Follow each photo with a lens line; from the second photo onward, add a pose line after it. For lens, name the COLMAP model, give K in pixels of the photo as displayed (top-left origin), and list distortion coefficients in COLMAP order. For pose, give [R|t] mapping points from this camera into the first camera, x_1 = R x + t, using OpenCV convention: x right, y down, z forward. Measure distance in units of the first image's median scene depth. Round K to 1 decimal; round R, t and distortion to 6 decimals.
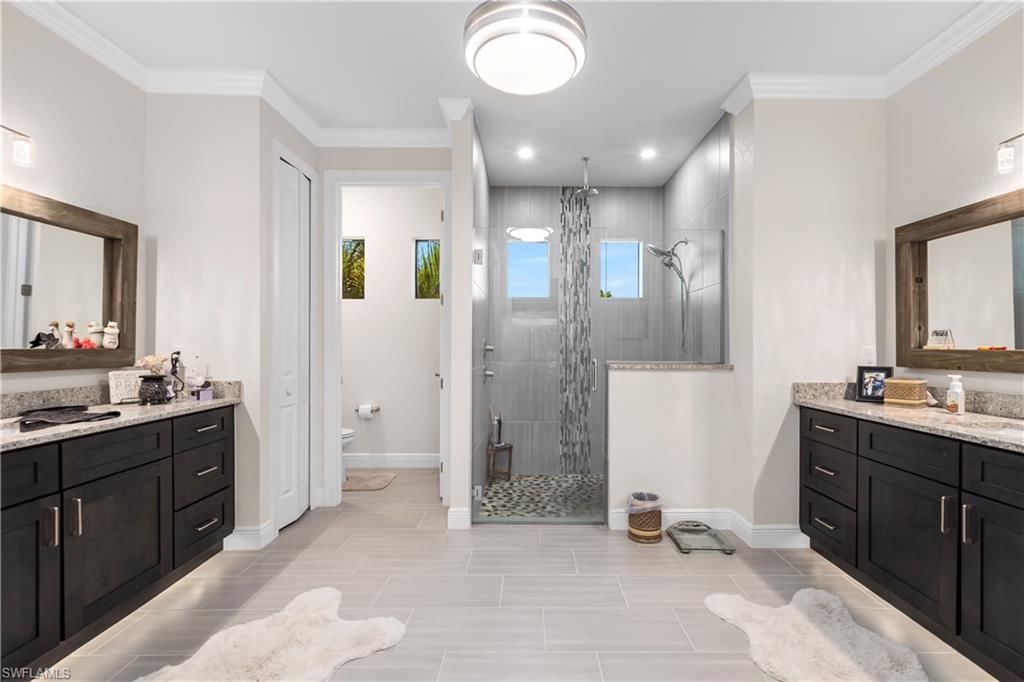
lens RADIAL K [[456.3, 0, 516.3], [0, 456.3, 352.7], [0, 0, 1]] dist [-0.000953, -0.000350]
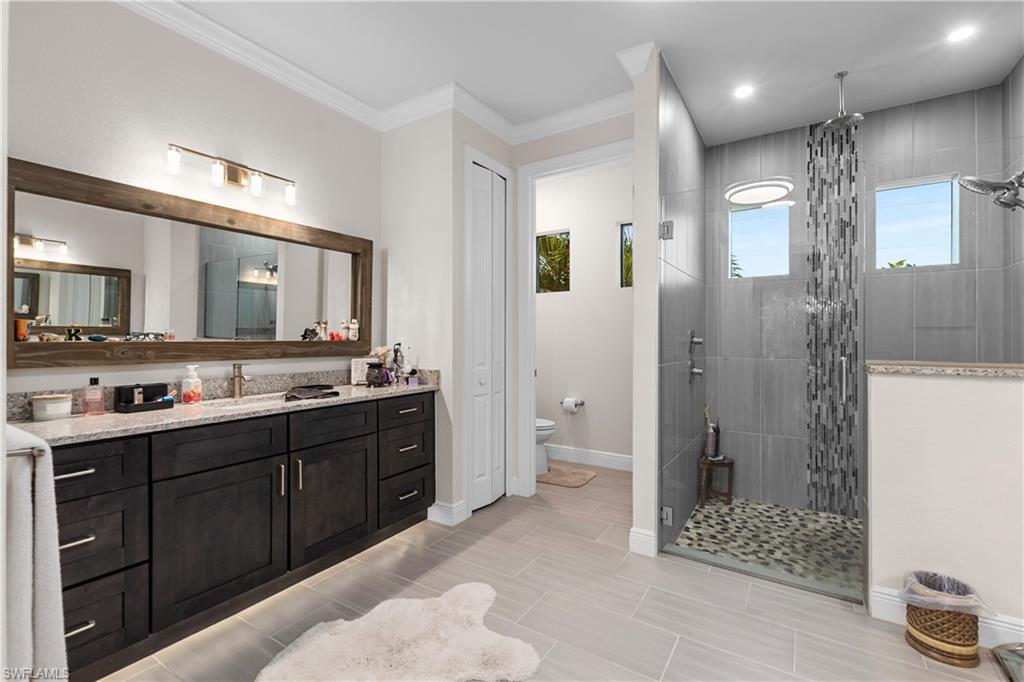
lens RADIAL K [[439.4, 0, 512.0], [0, 439.4, 341.0], [0, 0, 1]] dist [0.001470, -0.000618]
pose [[0.840207, 0.001832, -0.542263, 0.111991], [-0.007079, 0.999946, -0.007590, -0.001531], [0.542220, 0.010216, 0.840174, 0.179525]]
